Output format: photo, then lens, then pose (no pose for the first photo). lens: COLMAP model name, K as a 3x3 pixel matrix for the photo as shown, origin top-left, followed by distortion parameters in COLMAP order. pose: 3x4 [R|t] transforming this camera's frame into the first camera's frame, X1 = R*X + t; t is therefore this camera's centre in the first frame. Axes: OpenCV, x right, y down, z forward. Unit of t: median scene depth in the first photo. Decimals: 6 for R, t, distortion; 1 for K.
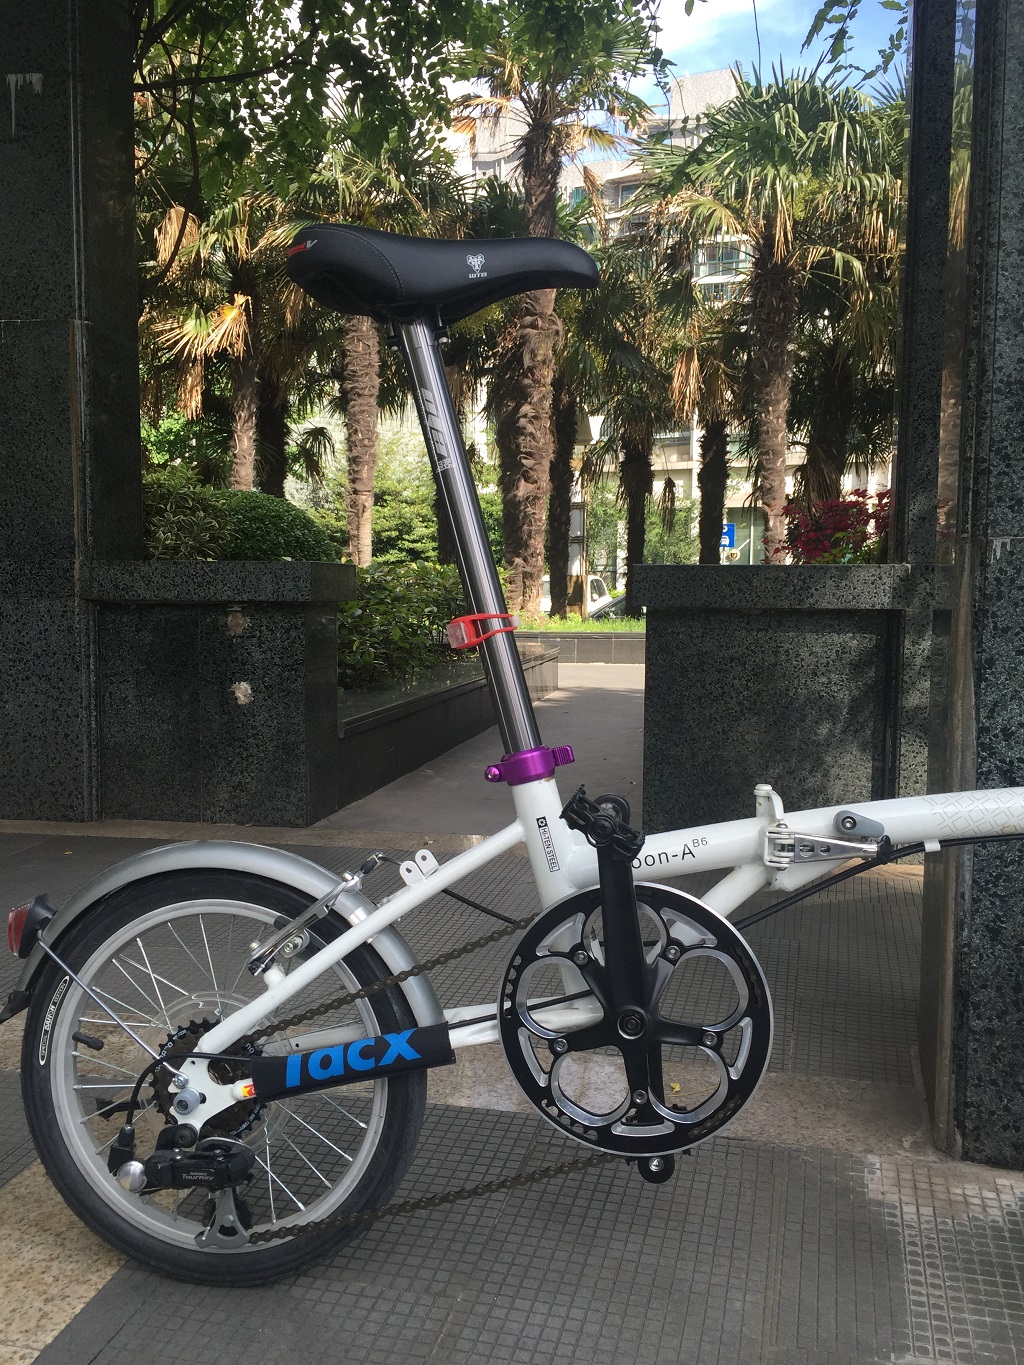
lens RADIAL K [[1169.5, 0, 514.6], [0, 1169.5, 686.6], [0, 0, 1]] dist [0.075676, -0.103100]
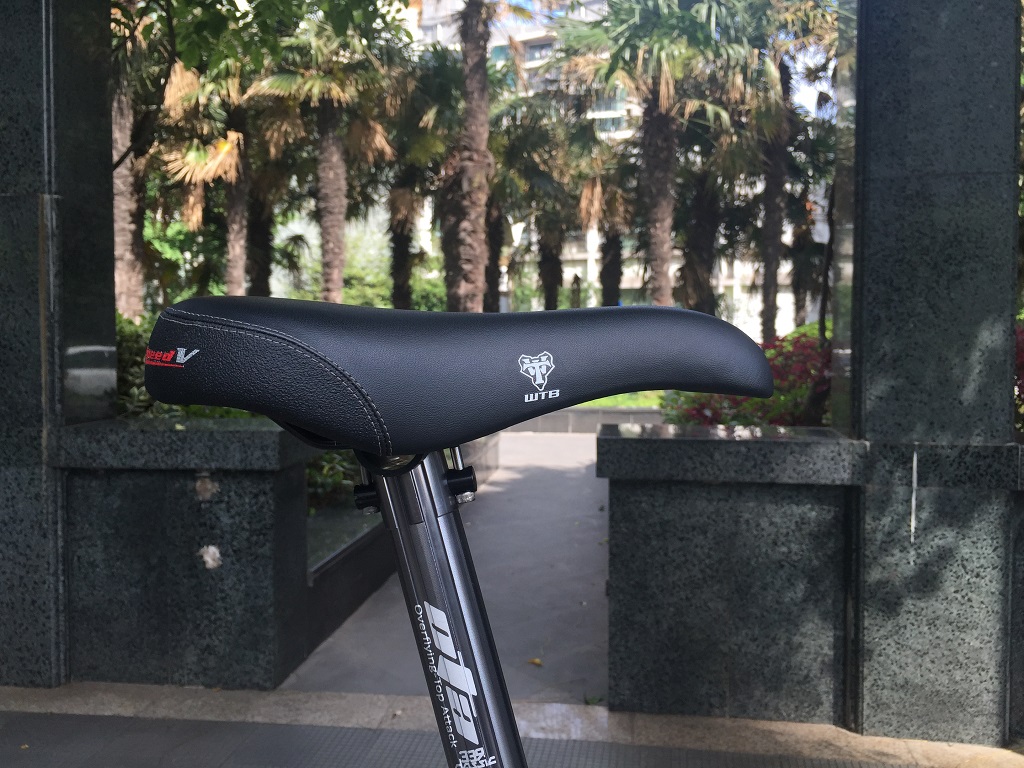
lens RADIAL K [[882.7, 0, 505.5], [0, 882.7, 383.4], [0, 0, 1]] dist [0.076842, -0.122651]
pose [[0.998097, -0.010318, 0.060801, -0.007137], [0.012491, 0.999293, -0.035457, -0.035448], [-0.060392, 0.036149, 0.997520, 0.065926]]
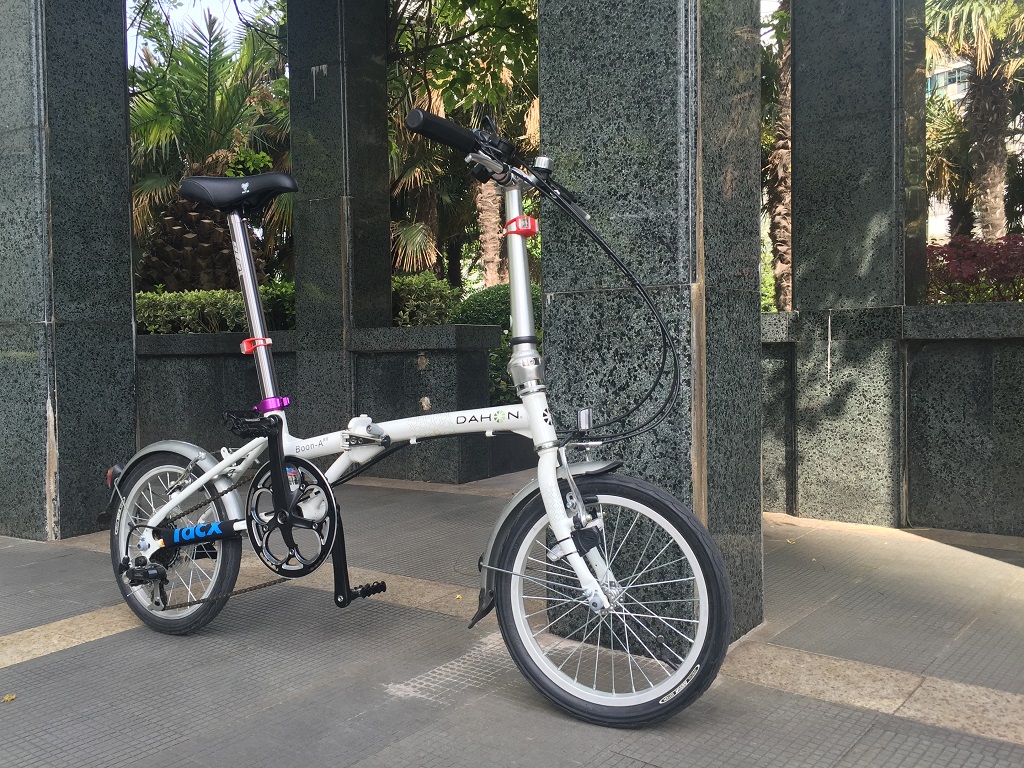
lens RADIAL K [[877.3, 0, 512.0], [0, 877.3, 384.0], [0, 0, 1]] dist [0.075676, -0.103100]
pose [[0.925156, -0.011601, -0.379409, 0.114100], [-0.005881, 0.998975, -0.044885, 0.010514], [0.379541, 0.043757, 0.924140, -0.039975]]
